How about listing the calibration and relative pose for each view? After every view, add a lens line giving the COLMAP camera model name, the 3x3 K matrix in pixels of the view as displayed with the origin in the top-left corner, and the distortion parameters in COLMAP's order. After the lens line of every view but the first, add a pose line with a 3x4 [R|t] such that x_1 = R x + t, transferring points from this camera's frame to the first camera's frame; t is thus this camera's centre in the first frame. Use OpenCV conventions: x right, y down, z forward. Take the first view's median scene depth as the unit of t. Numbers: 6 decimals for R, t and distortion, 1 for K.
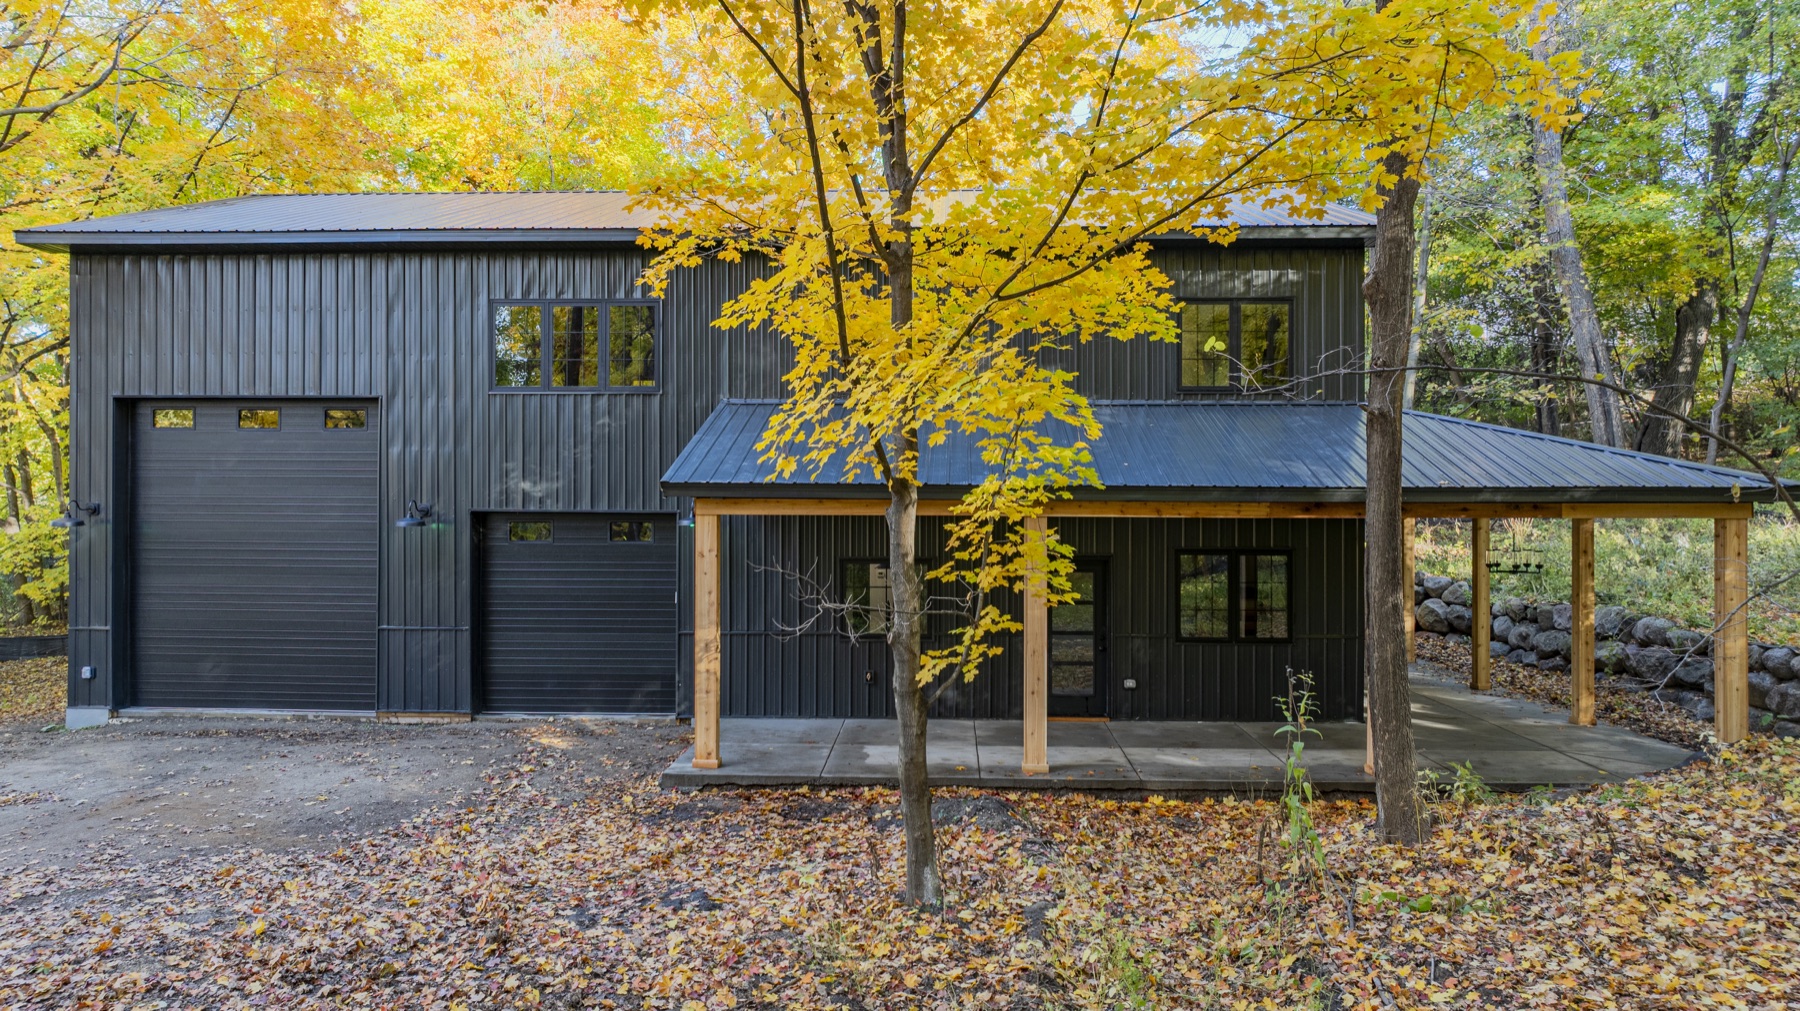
lens RADIAL K [[1256.0, 0, 900.0], [0, 1256.0, 505.5], [0, 0, 1]] dist [-0.021378, 0.003752]
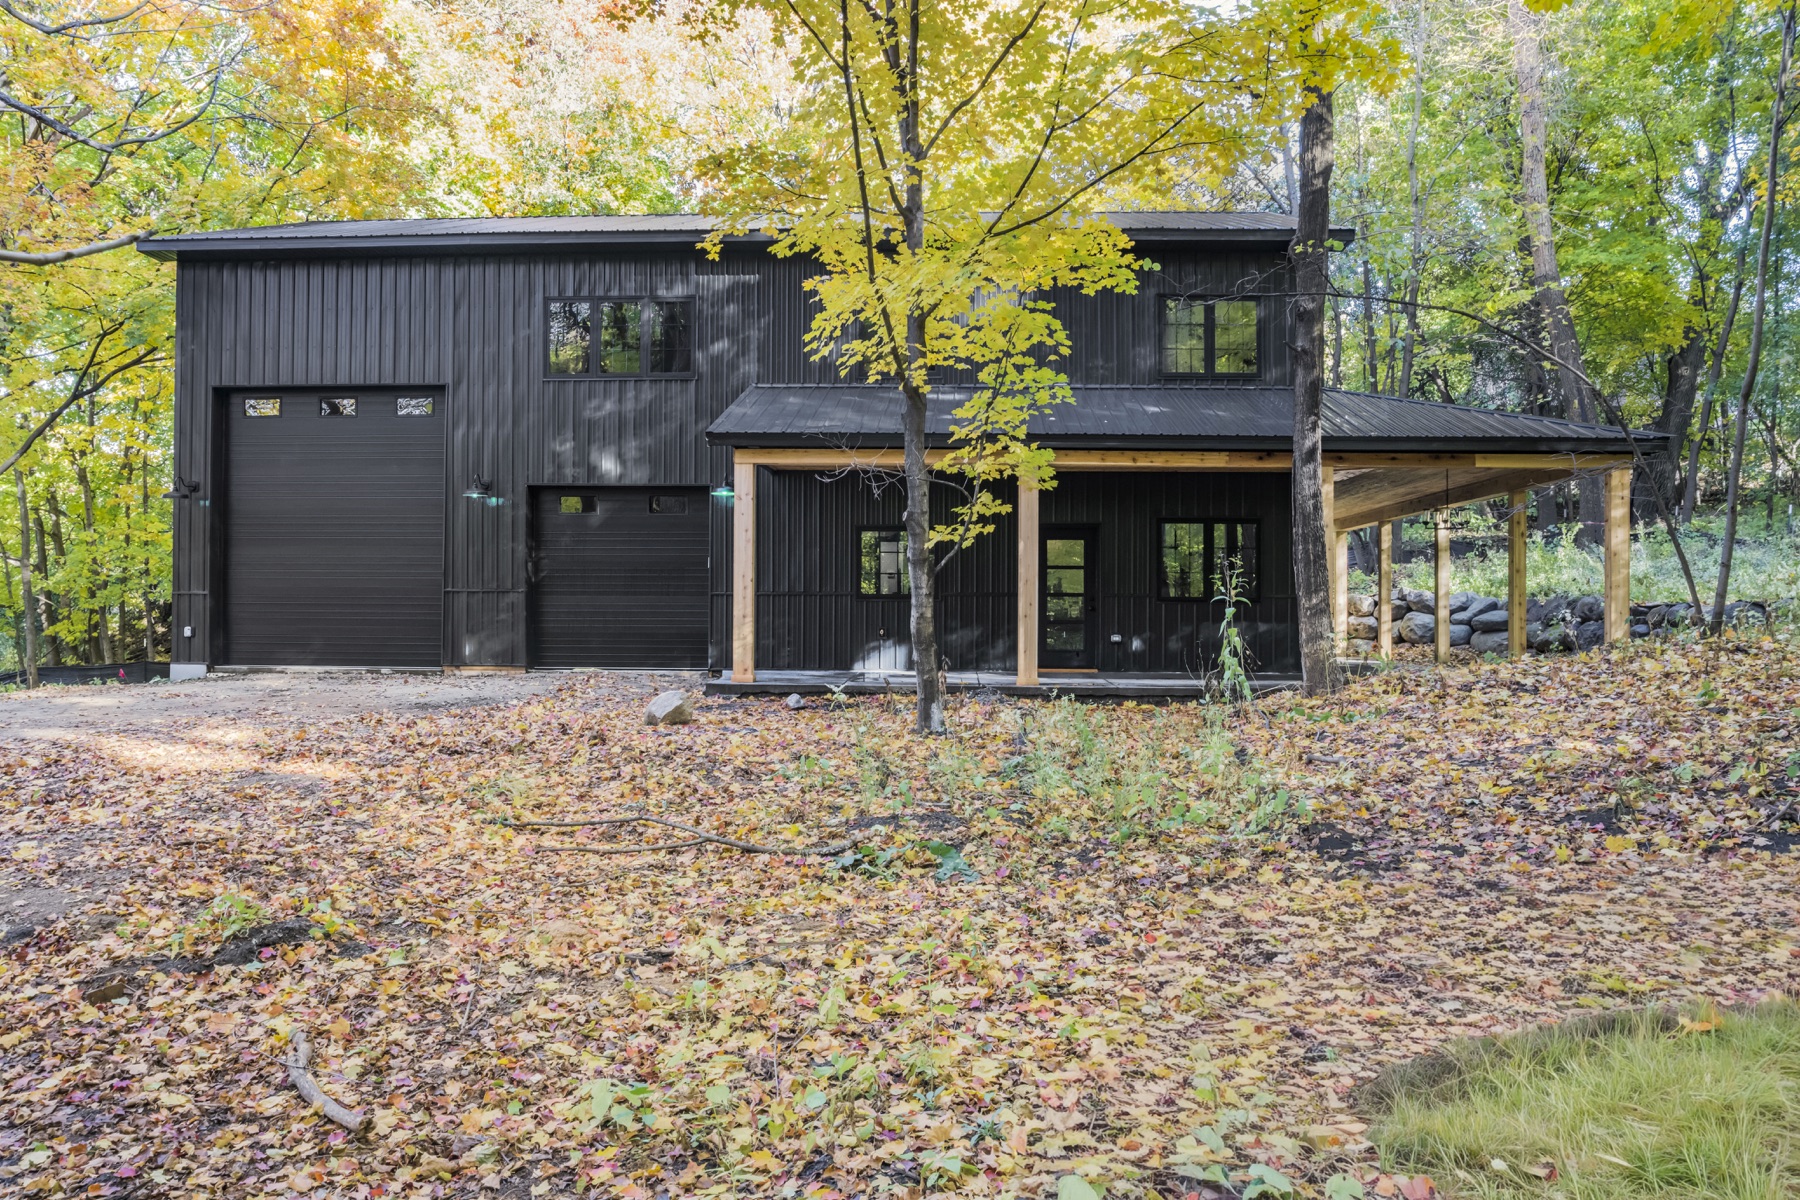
lens RADIAL K [[1356.0, 0, 900.0], [0, 1356.0, 600.0], [0, 0, 1]] dist [-0.063222, -0.004389]
pose [[0.999992, 0.002897, -0.002896, -0.007599], [-0.002919, 0.999967, -0.007582, 0.179806], [0.002873, 0.007591, 0.999967, -0.317888]]
